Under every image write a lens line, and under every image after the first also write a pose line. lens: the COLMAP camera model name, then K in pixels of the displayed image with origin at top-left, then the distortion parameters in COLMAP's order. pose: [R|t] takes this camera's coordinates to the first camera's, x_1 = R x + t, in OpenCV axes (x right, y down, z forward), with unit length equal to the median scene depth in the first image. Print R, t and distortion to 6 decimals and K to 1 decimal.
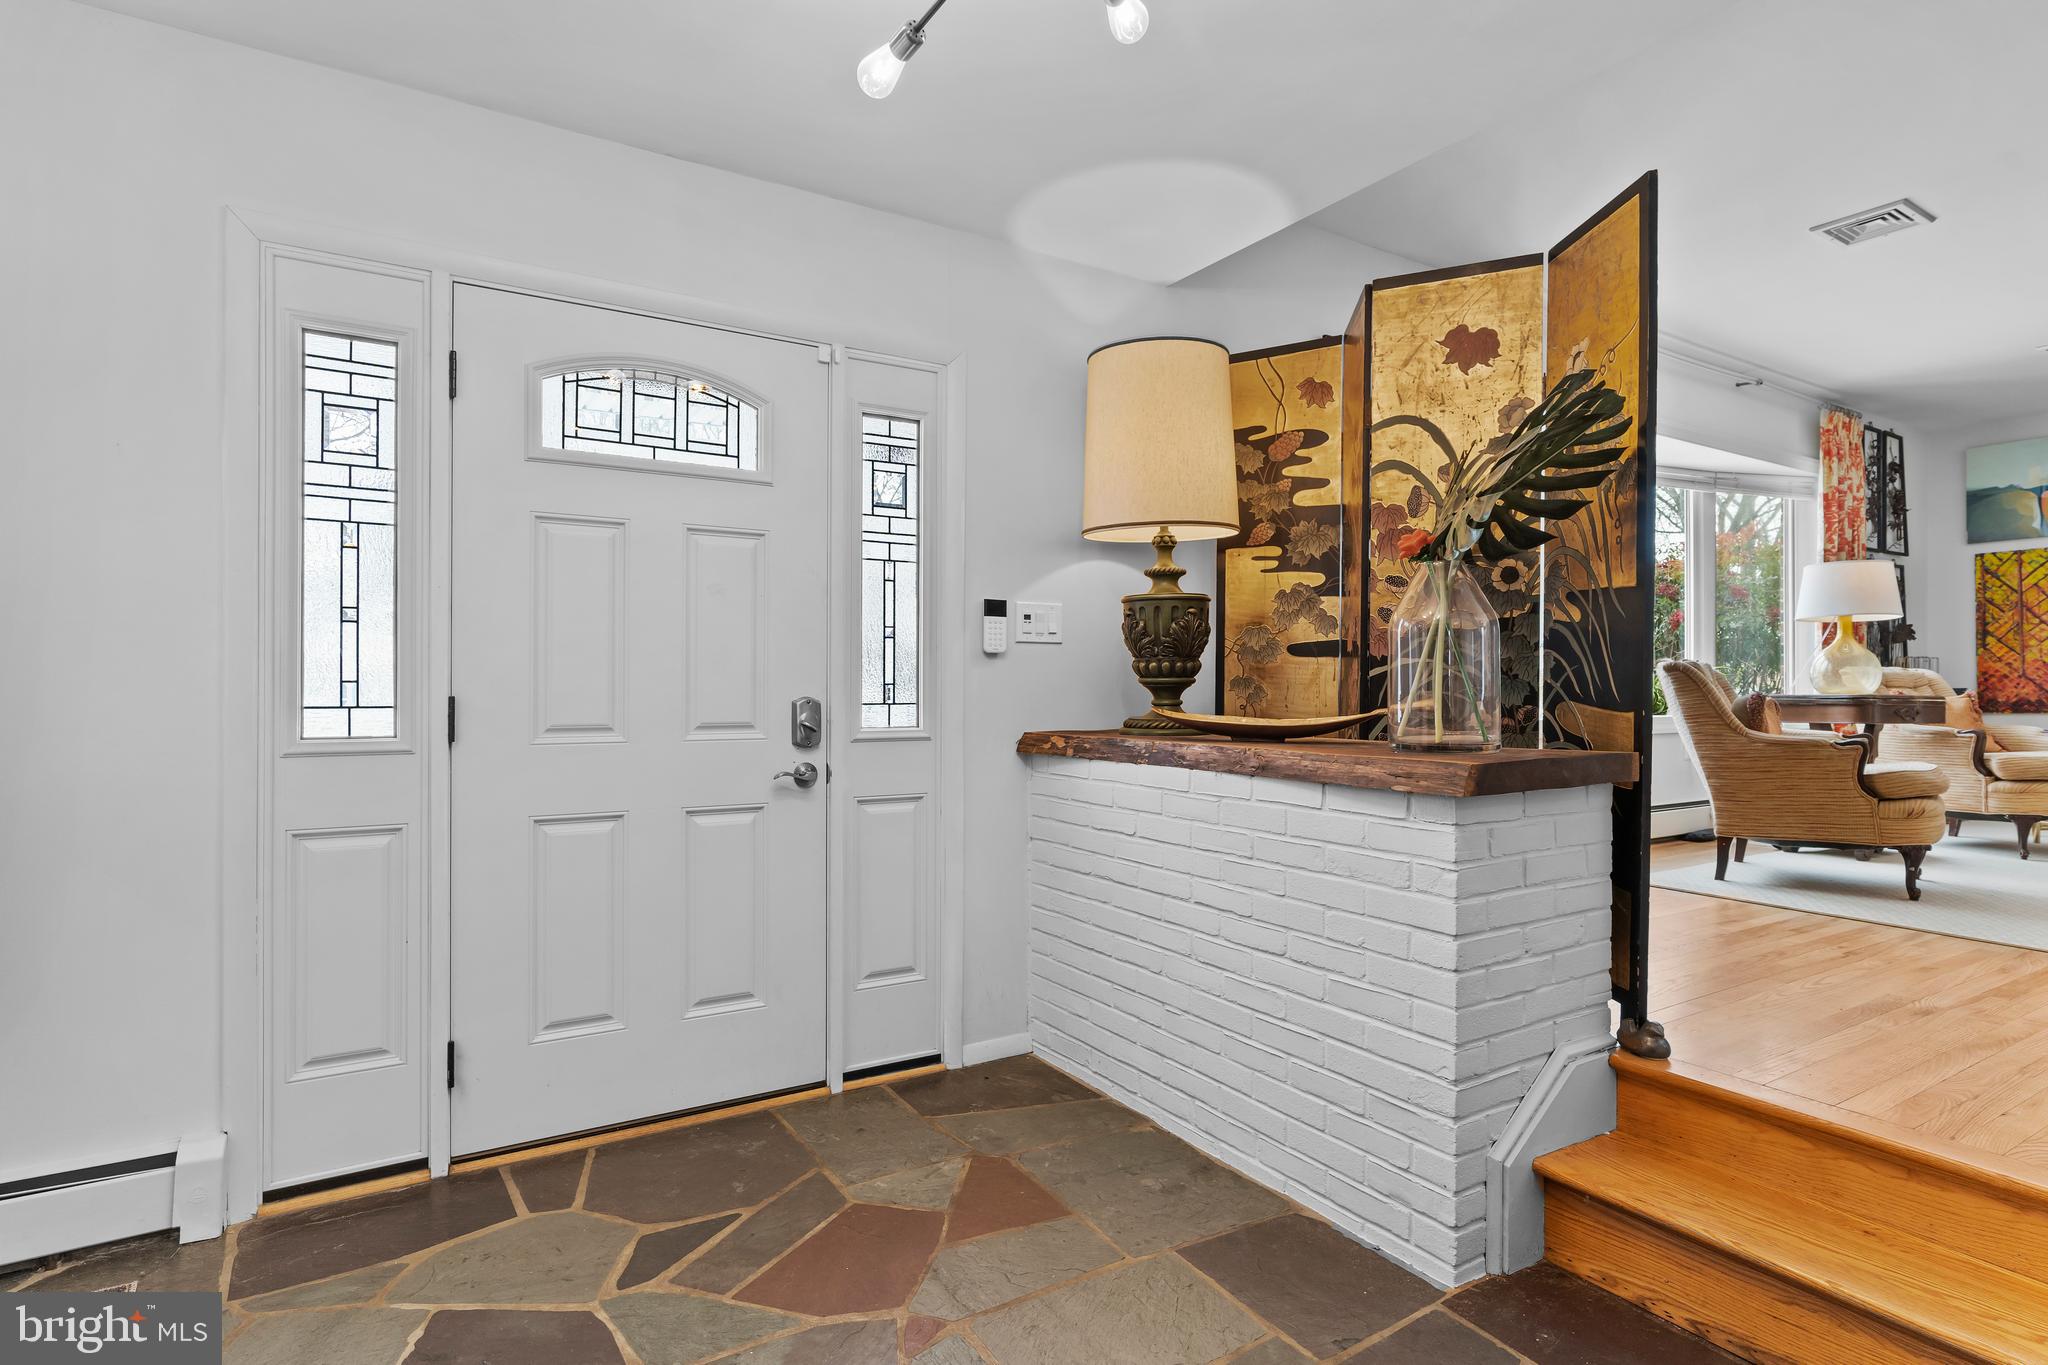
lens RADIAL K [[1046.1, 0, 1026.1], [0, 1046.1, 683.9], [0, 0, 1]] dist [-0.004628, 0.000817]
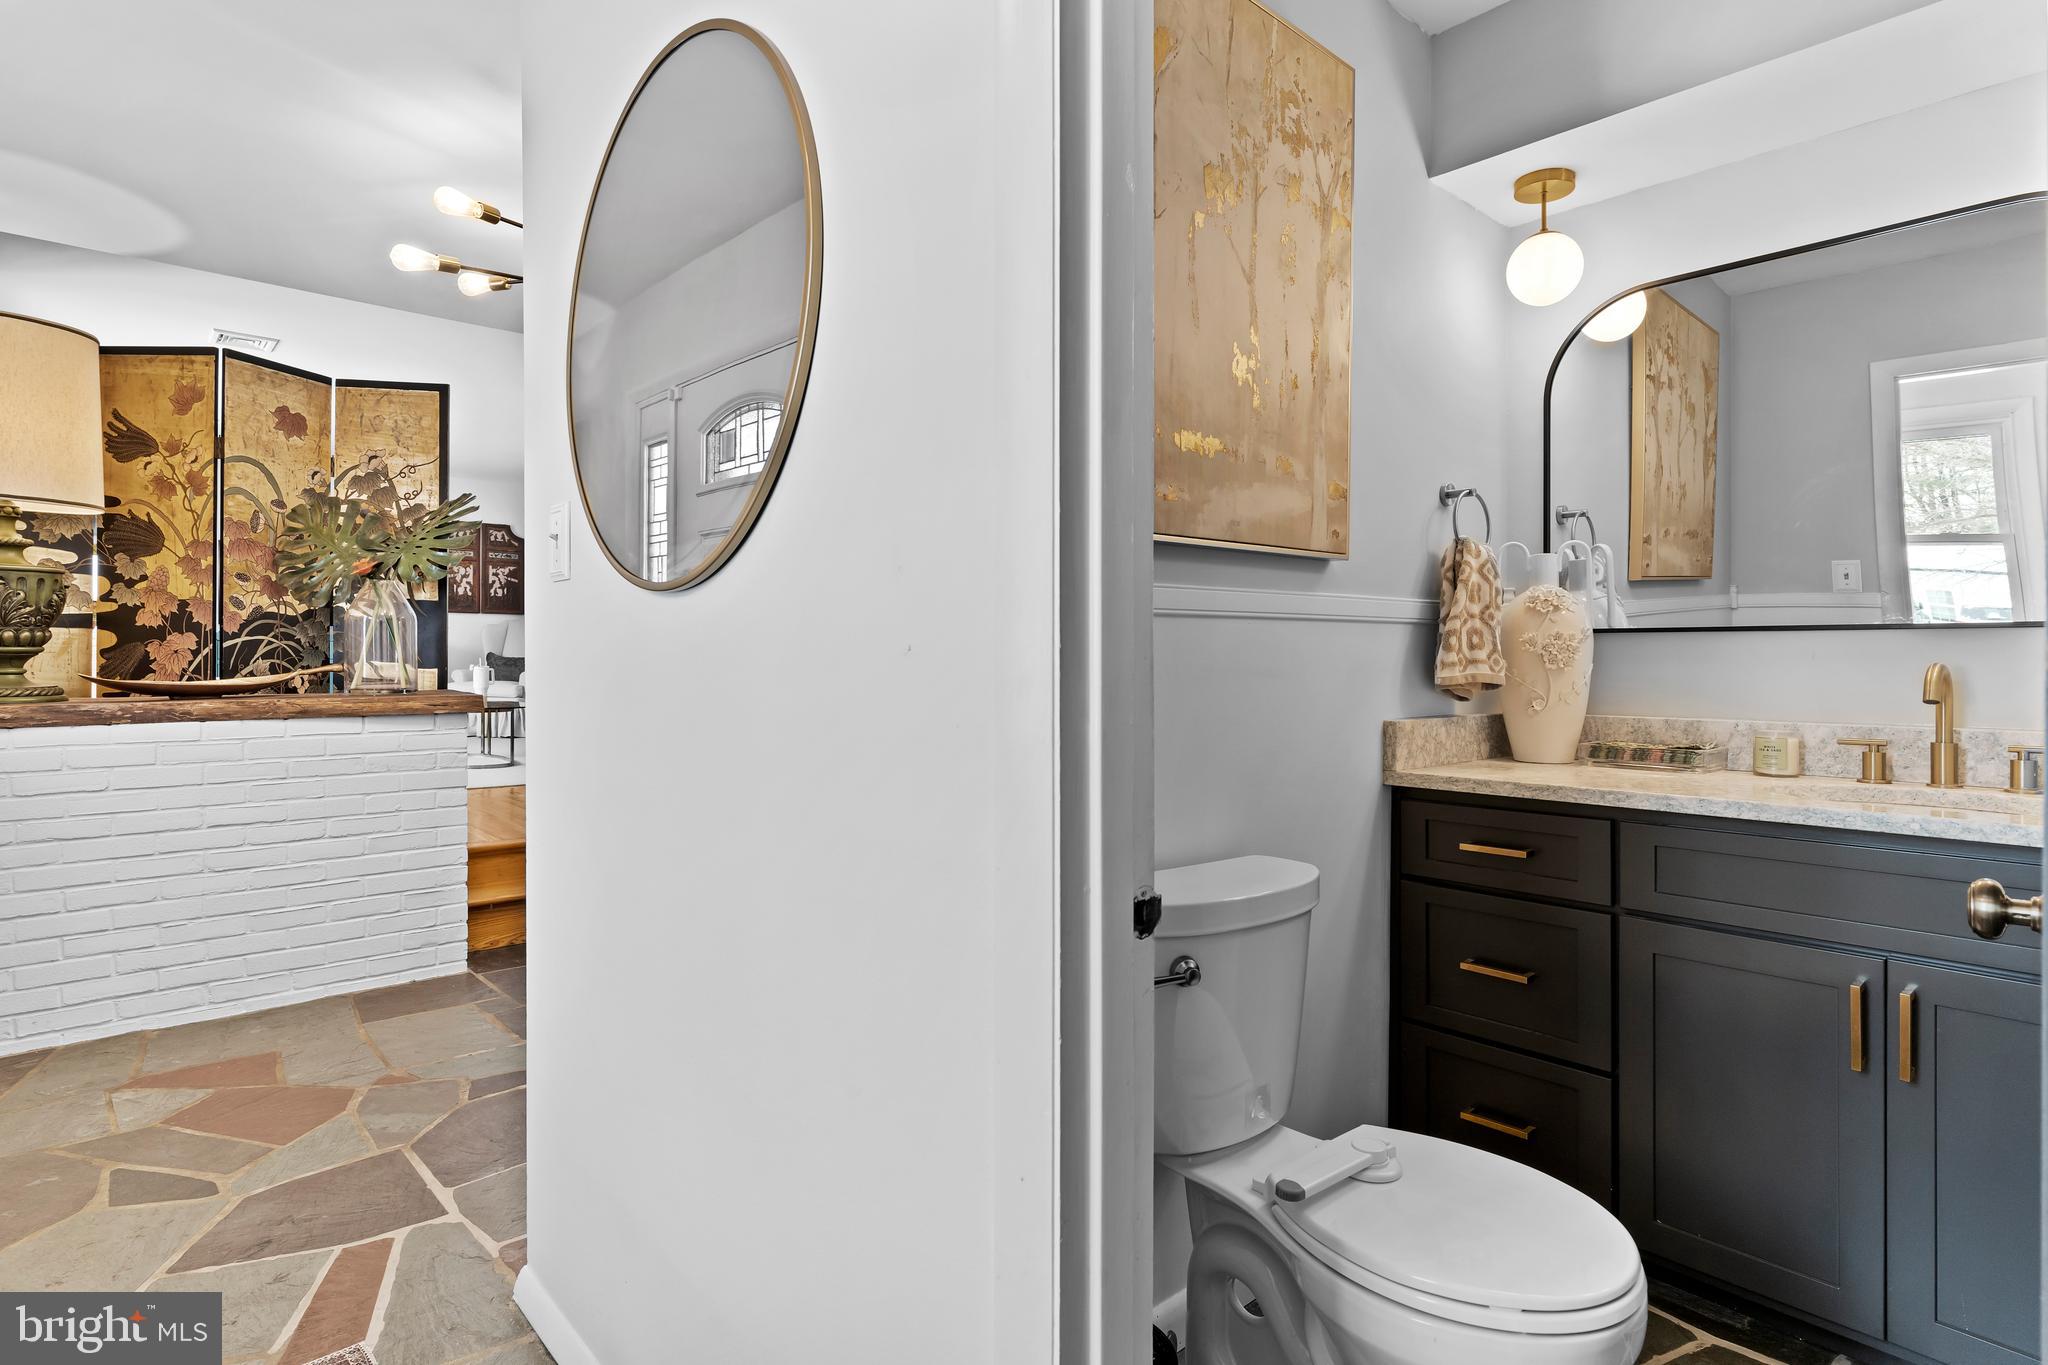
lens RADIAL K [[1046.1, 0, 1026.1], [0, 1046.1, 683.9], [0, 0, 1]] dist [-0.004628, 0.000817]
pose [[-0.187567, -0.031217, 0.981756, -1.230678], [-0.002626, 0.999507, 0.031280, -0.004904], [-0.982248, 0.003289, -0.187556, 0.264532]]
